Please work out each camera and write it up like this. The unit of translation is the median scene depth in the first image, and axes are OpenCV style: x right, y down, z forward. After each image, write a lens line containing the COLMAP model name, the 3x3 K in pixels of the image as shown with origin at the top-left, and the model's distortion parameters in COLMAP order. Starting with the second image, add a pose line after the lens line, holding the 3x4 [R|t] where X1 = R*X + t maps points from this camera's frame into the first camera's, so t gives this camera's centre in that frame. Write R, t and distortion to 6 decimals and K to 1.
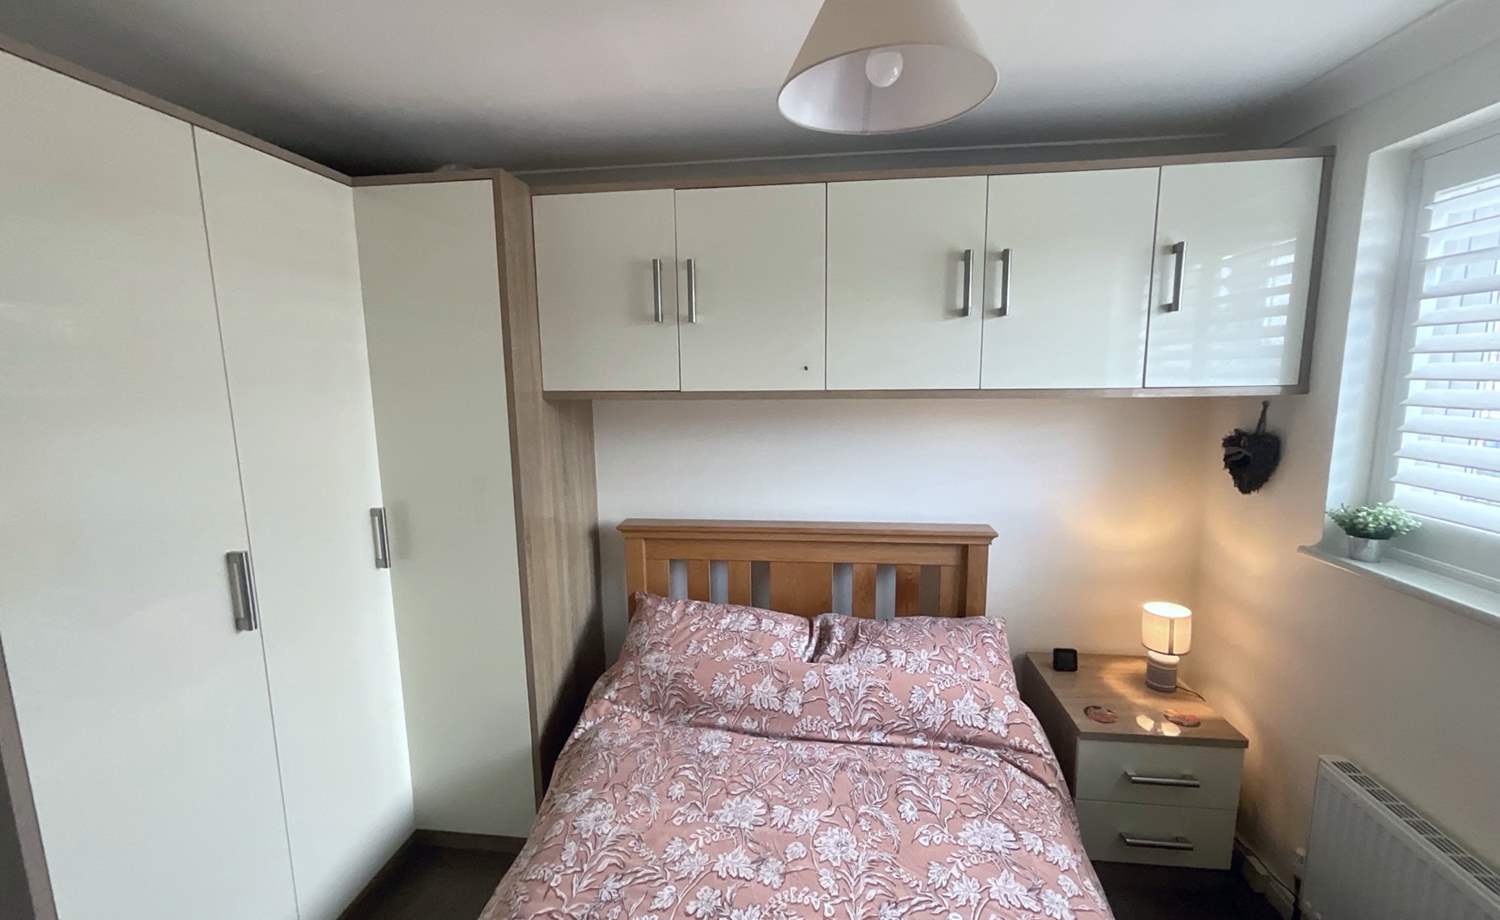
lens RADIAL K [[609.9, 0, 748.9], [0, 609.9, 459.7], [0, 0, 1]] dist [-0.008095, 0.007260]
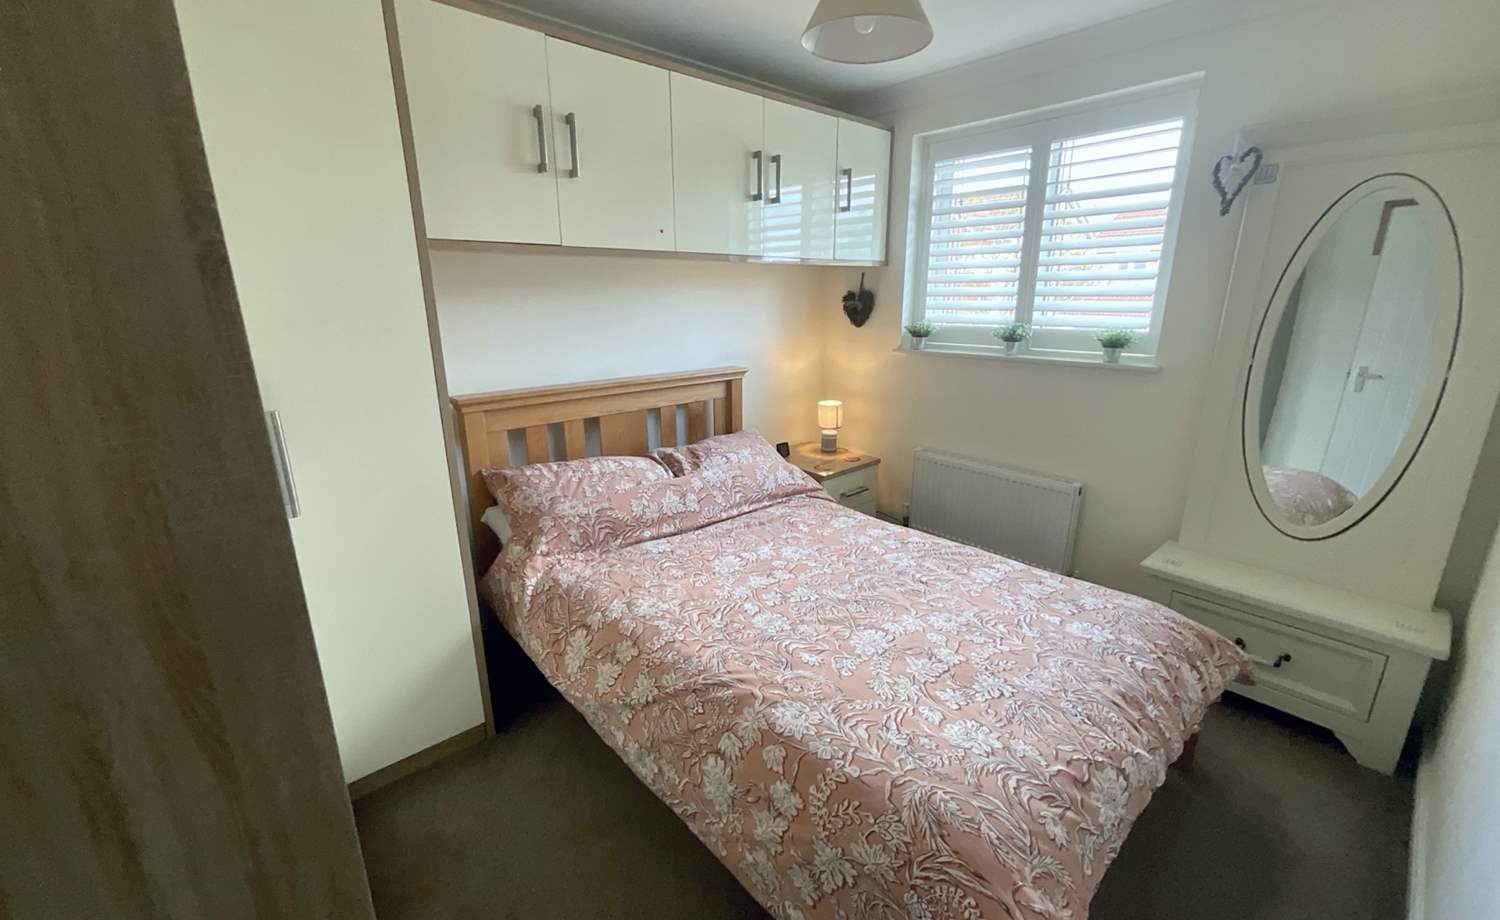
lens RADIAL K [[609.9, 0, 748.9], [0, 609.9, 459.7], [0, 0, 1]] dist [-0.008095, 0.007260]
pose [[0.652765, -0.190834, 0.733130, -0.761956], [0.106155, 0.981245, 0.160901, 0.116371], [-0.750086, -0.027205, 0.660781, 0.069696]]
